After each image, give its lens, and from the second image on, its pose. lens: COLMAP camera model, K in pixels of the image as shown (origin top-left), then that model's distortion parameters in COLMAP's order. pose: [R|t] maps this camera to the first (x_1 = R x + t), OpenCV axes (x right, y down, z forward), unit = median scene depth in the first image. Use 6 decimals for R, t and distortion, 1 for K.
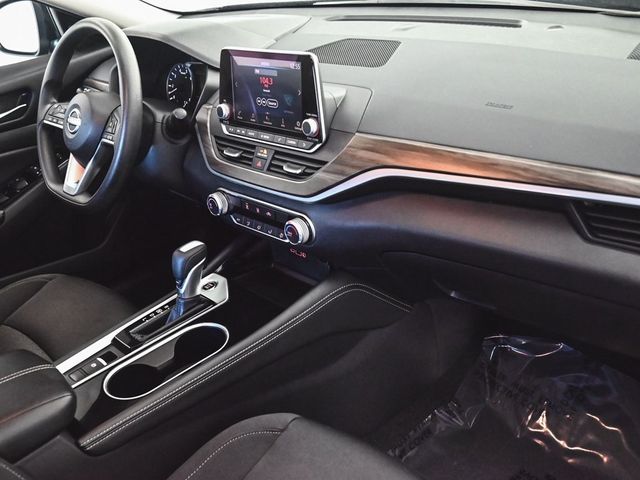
lens RADIAL K [[699.3, 0, 320.0], [0, 699.3, 240.0], [0, 0, 1]] dist [-0.005495, -0.007898]
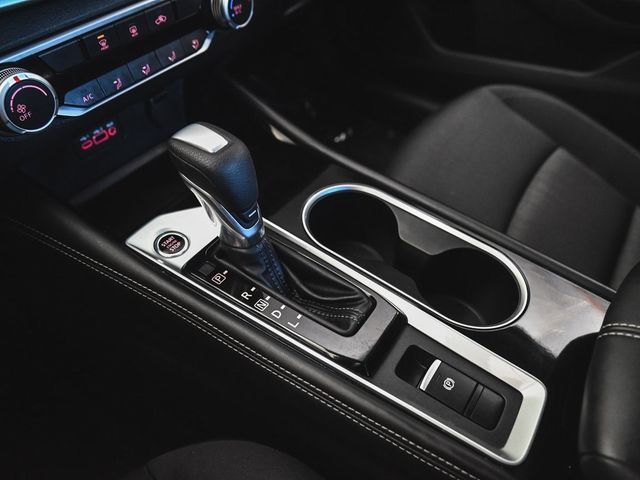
lens RADIAL K [[468.1, 0, 320.0], [0, 468.1, 240.0], [0, 0, 1]] dist [-0.032358, 0.001777]
pose [[-0.212686, -0.619869, 0.755332, -0.455894], [0.439538, 0.629701, 0.640533, -0.102473], [-0.872680, 0.468230, 0.138528, 0.950665]]
